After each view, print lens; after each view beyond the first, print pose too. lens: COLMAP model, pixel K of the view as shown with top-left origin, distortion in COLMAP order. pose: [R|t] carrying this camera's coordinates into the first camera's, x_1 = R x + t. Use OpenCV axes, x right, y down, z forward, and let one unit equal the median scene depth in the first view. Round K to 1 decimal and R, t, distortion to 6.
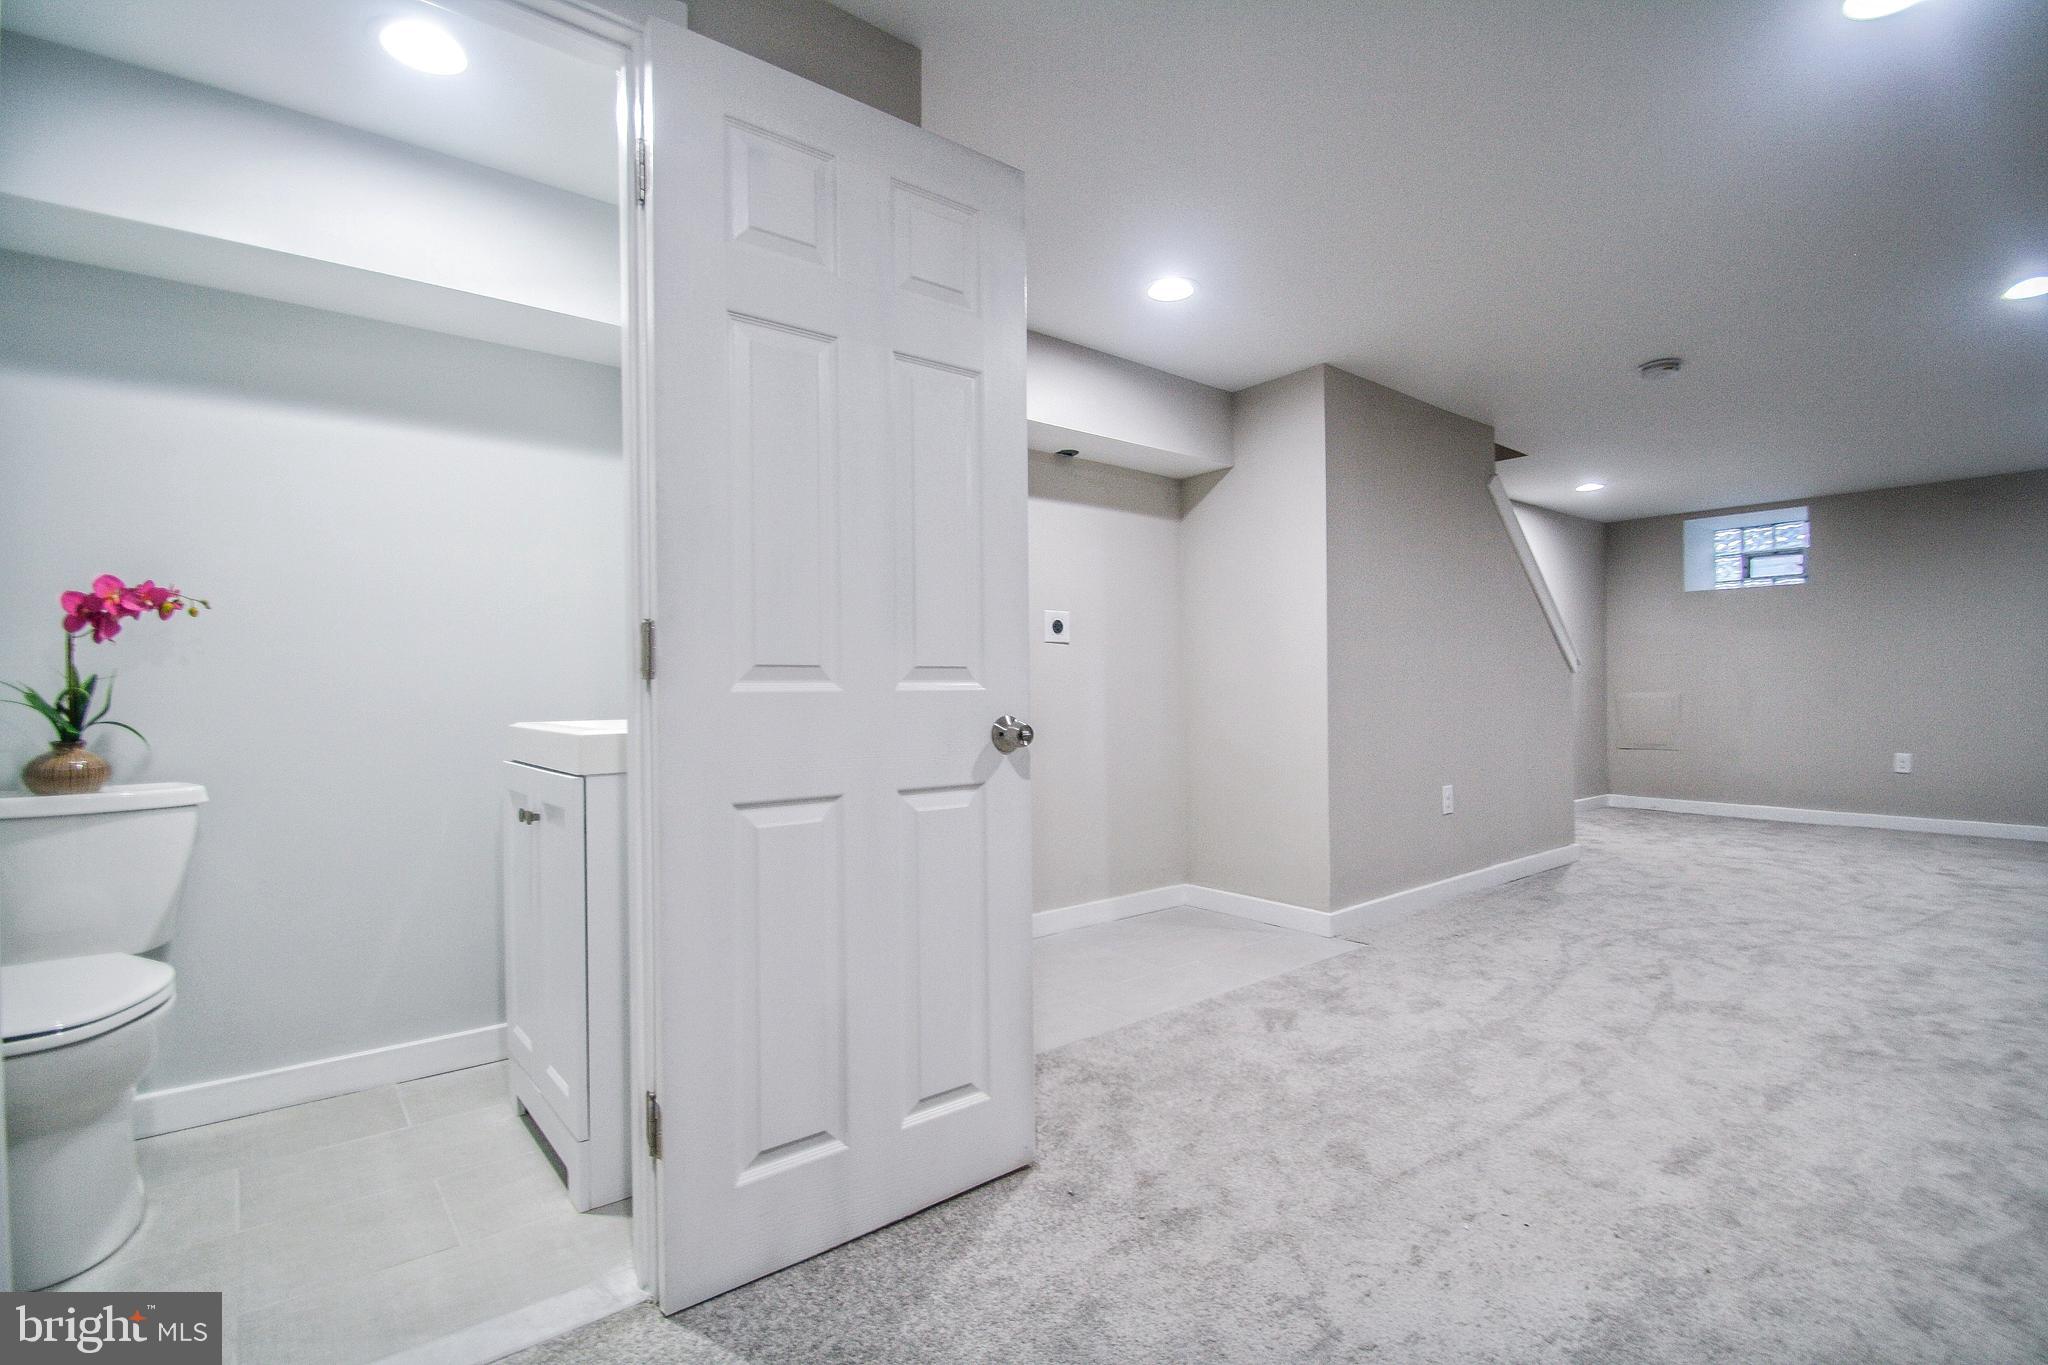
lens RADIAL K [[960.4, 0, 1048.8], [0, 960.4, 684.0], [0, 0, 1]] dist [-0.000665, -0.010223]
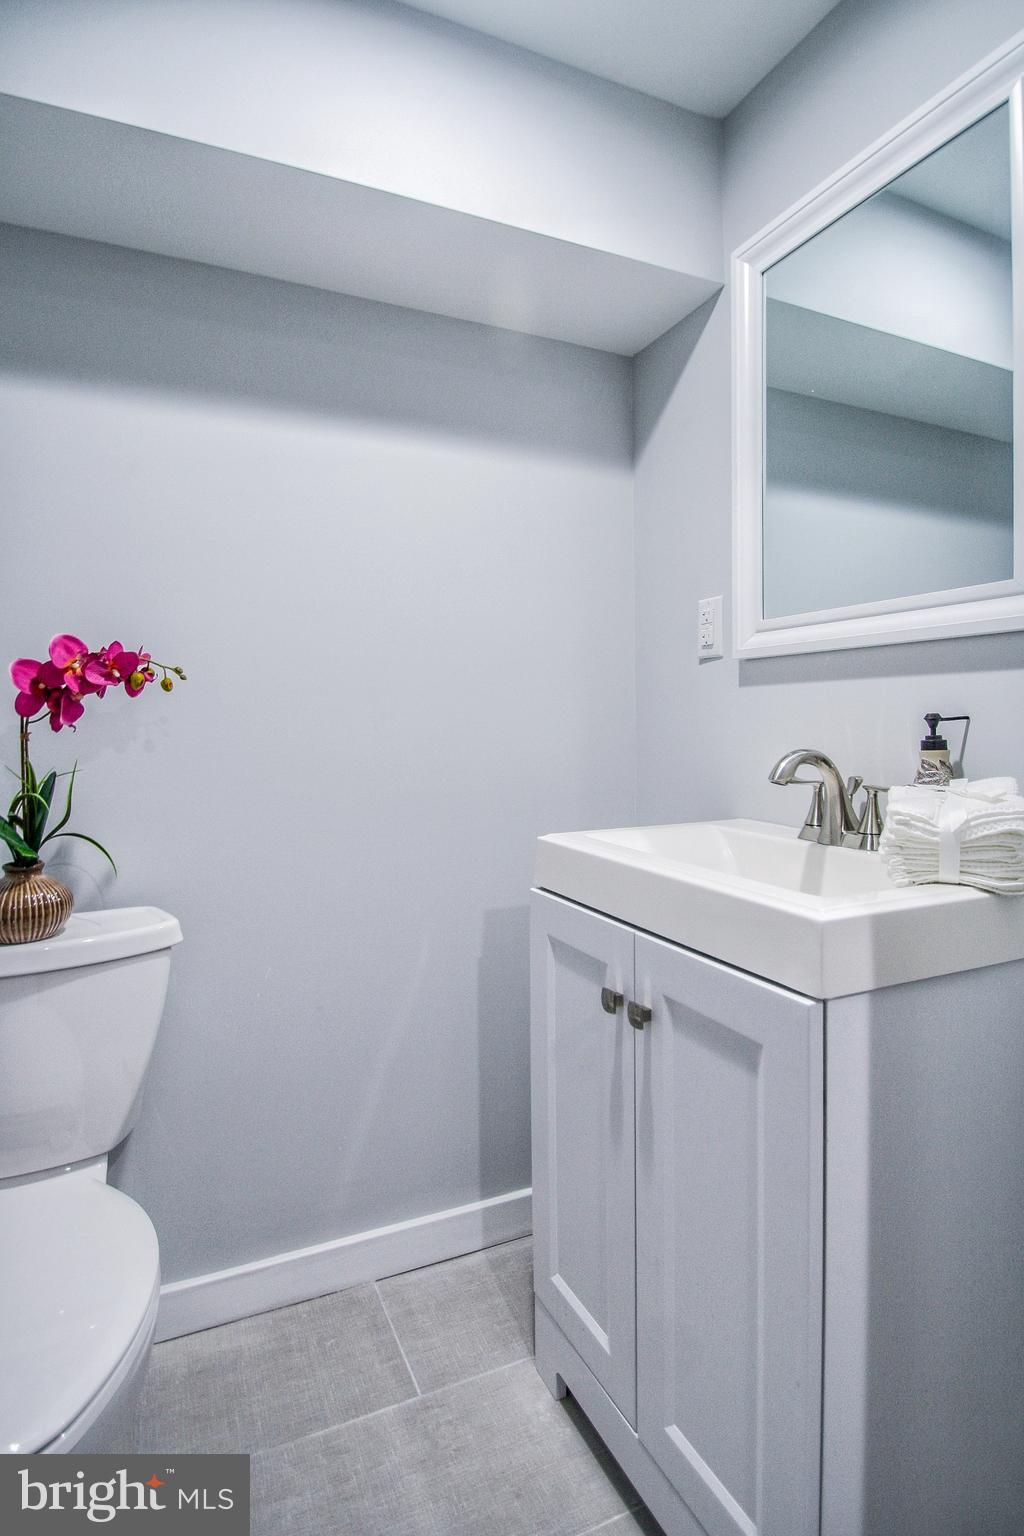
lens RADIAL K [[818.5, 0, 507.5], [0, 818.5, 735.3], [0, 0, 1]] dist [-0.021328, 0.000292]
pose [[0.962051, 0.011113, -0.272645, -0.503540], [-0.005198, 0.999735, 0.022407, -0.054796], [0.272821, -0.020140, 0.961854, 0.499587]]
